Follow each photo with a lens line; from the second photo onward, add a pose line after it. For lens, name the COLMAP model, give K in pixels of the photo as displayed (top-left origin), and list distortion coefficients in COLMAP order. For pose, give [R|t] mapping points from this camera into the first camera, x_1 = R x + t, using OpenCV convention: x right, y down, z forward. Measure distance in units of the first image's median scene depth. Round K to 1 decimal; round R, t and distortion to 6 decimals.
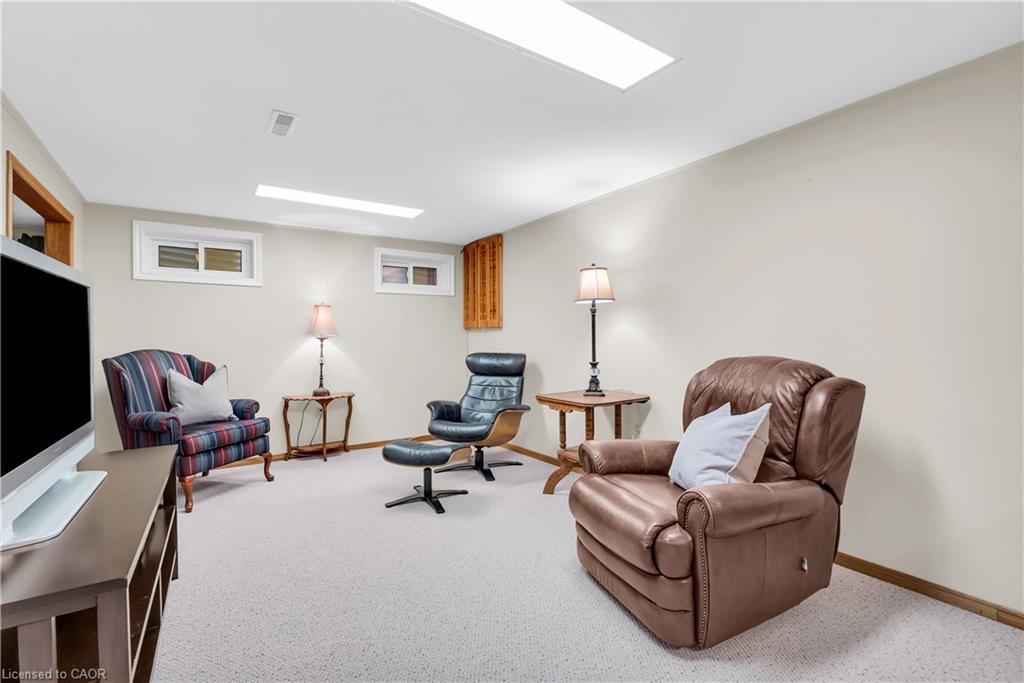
lens RADIAL K [[468.4, 0, 514.9], [0, 468.4, 343.3], [0, 0, 1]] dist [0.001119, 0.000537]
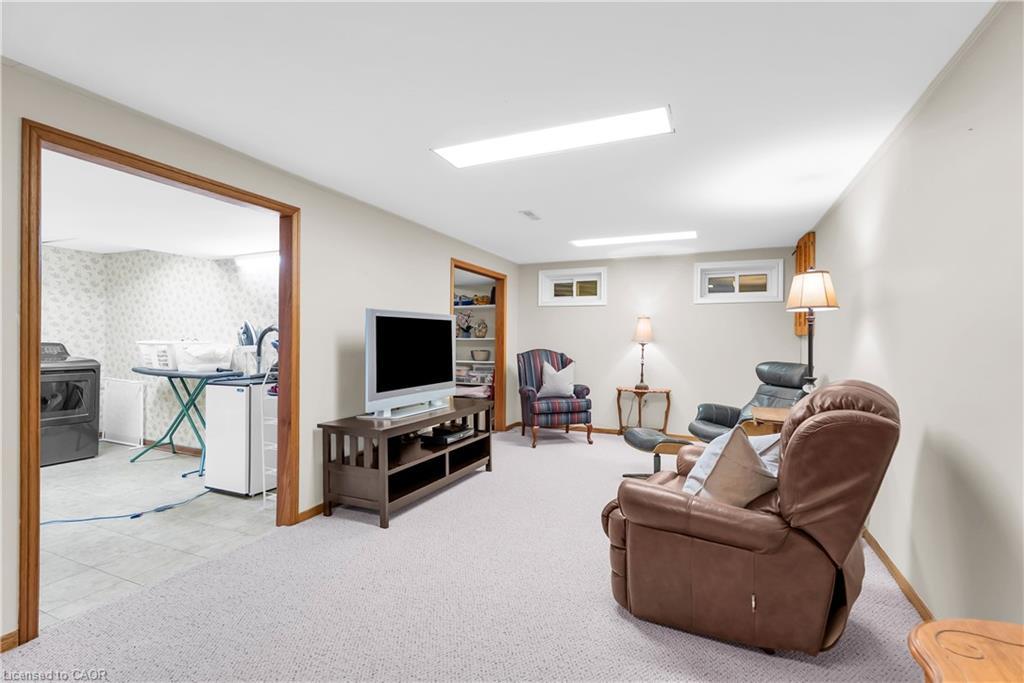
lens RADIAL K [[468.4, 0, 514.9], [0, 468.4, 343.3], [0, 0, 1]] dist [0.001119, 0.000537]
pose [[0.538053, 0.017935, -0.842720, 0.493690], [-0.019163, 0.999775, 0.009042, -0.017941], [0.842693, 0.011284, 0.538275, 0.037291]]
